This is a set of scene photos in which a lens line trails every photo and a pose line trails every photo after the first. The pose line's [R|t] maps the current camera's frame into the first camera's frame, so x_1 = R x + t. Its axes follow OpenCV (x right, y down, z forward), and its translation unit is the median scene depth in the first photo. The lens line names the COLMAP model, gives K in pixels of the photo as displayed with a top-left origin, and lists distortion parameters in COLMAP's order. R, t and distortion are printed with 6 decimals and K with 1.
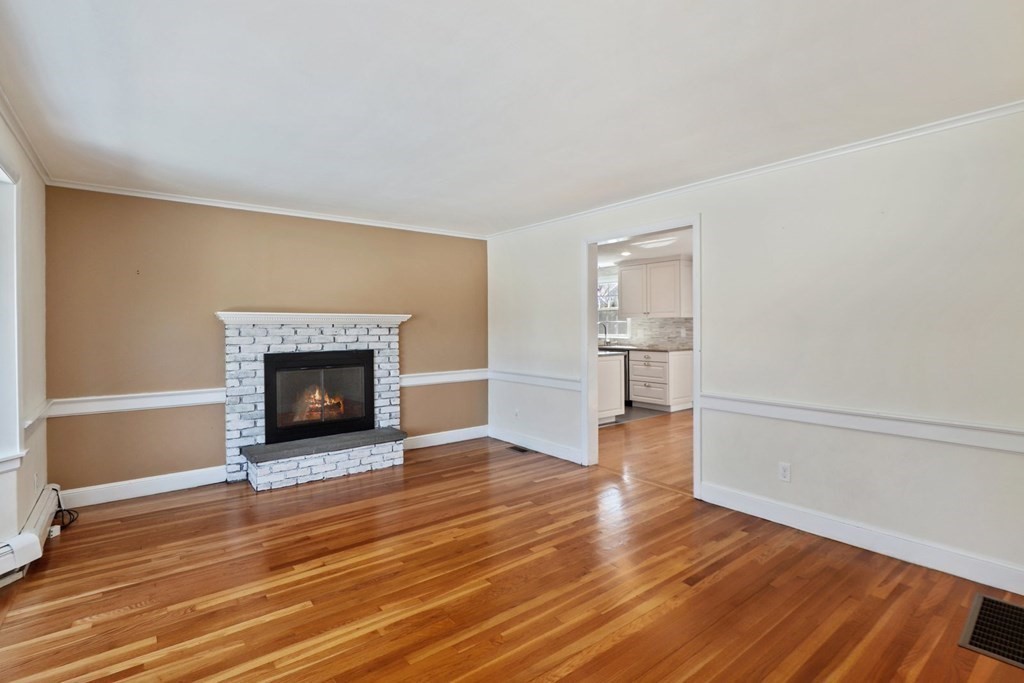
lens RADIAL K [[486.2, 0, 517.6], [0, 486.2, 325.2], [0, 0, 1]] dist [-0.019512, 0.005338]
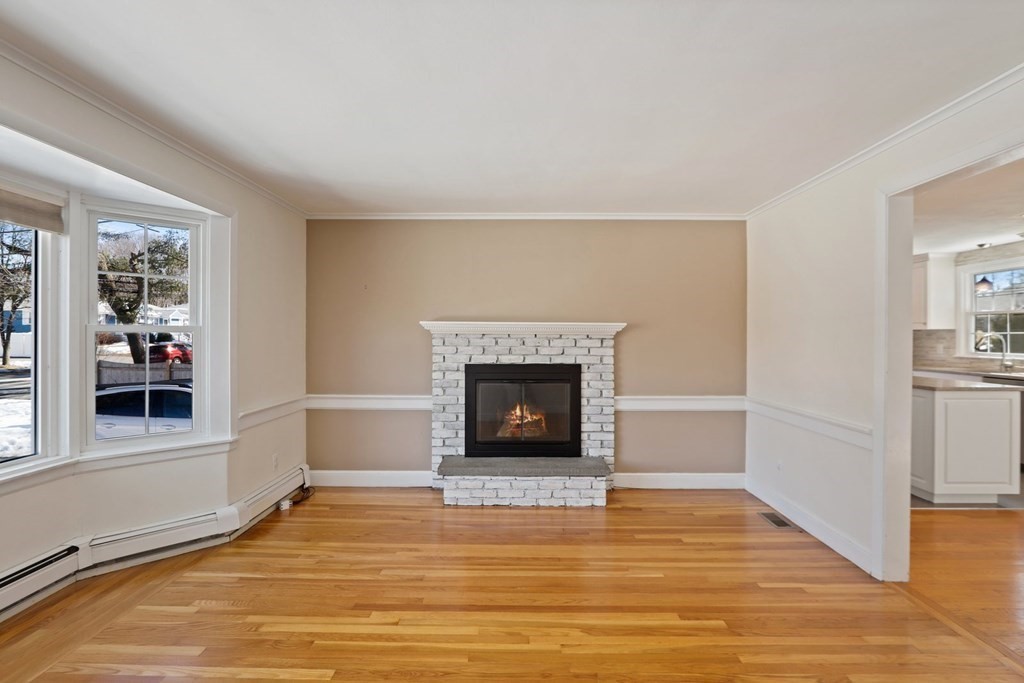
lens RADIAL K [[486.2, 0, 516.8], [0, 486.2, 337.6], [0, 0, 1]] dist [-0.019512, 0.005338]
pose [[0.778670, 0.008848, -0.627372, 0.163147], [-0.006975, 0.999961, 0.005446, -0.000300], [0.627395, 0.000135, 0.778701, 0.285135]]
